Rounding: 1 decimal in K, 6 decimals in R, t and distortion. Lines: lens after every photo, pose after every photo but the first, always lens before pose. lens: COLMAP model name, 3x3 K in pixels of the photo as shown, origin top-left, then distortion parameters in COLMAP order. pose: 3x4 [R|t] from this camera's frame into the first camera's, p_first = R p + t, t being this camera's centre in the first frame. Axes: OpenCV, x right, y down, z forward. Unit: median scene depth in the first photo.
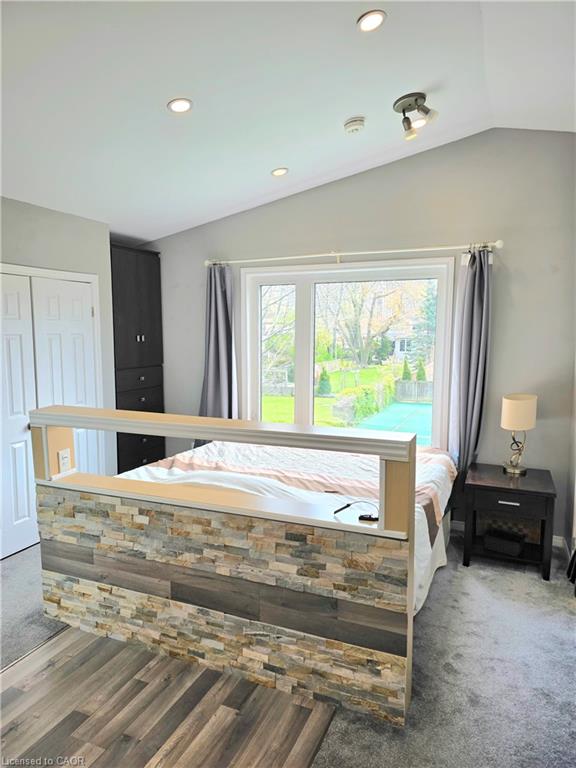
lens RADIAL K [[531.2, 0, 288.0], [0, 531.2, 384.0], [0, 0, 1]] dist [0.074982, -0.074221]
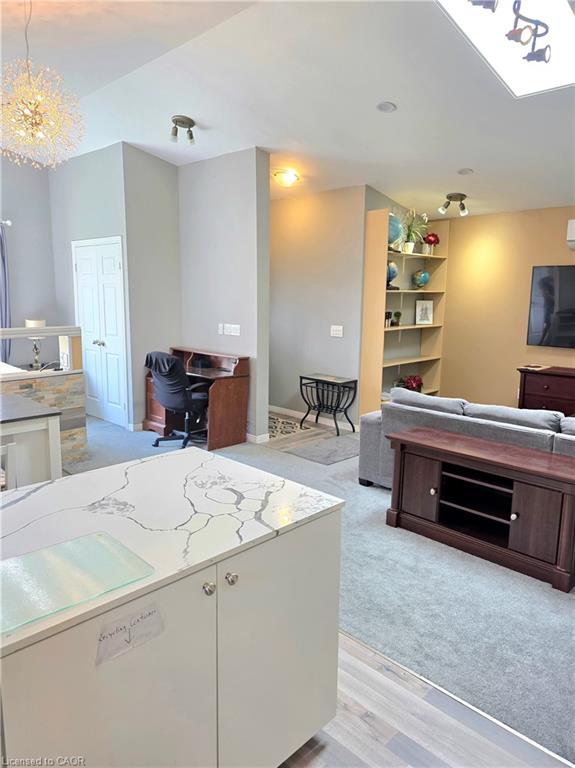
lens RADIAL K [[547.4, 0, 287.5], [0, 547.4, 384.0], [0, 0, 1]] dist [0.030712, -0.004079]
pose [[0.366772, -0.155541, 0.917216, -1.349791], [0.085710, 0.987381, 0.133166, 0.093871], [-0.926354, 0.029773, 0.375475, -0.547558]]
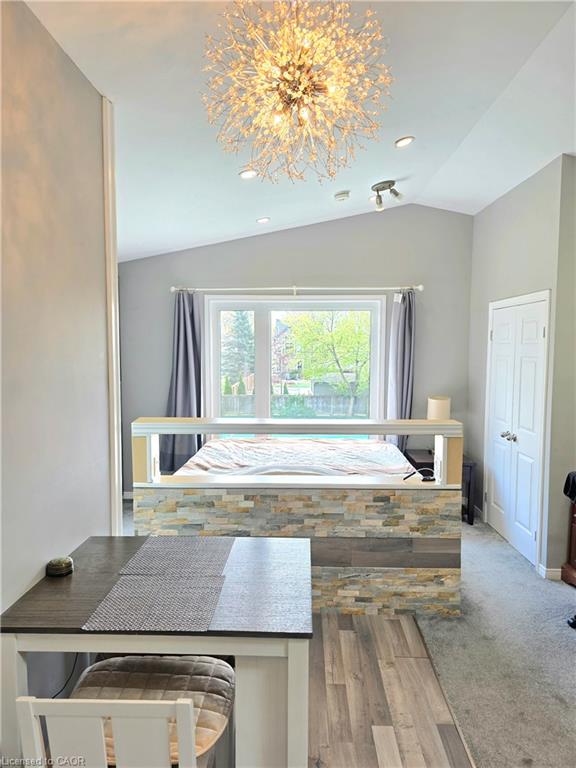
lens RADIAL K [[531.2, 0, 288.0], [0, 531.2, 384.0], [0, 0, 1]] dist [0.074982, -0.074221]
pose [[0.924635, -0.026375, 0.379940, -0.697212], [0.038412, 0.998971, -0.024132, 0.009536], [-0.378912, 0.036907, 0.924696, -0.200420]]
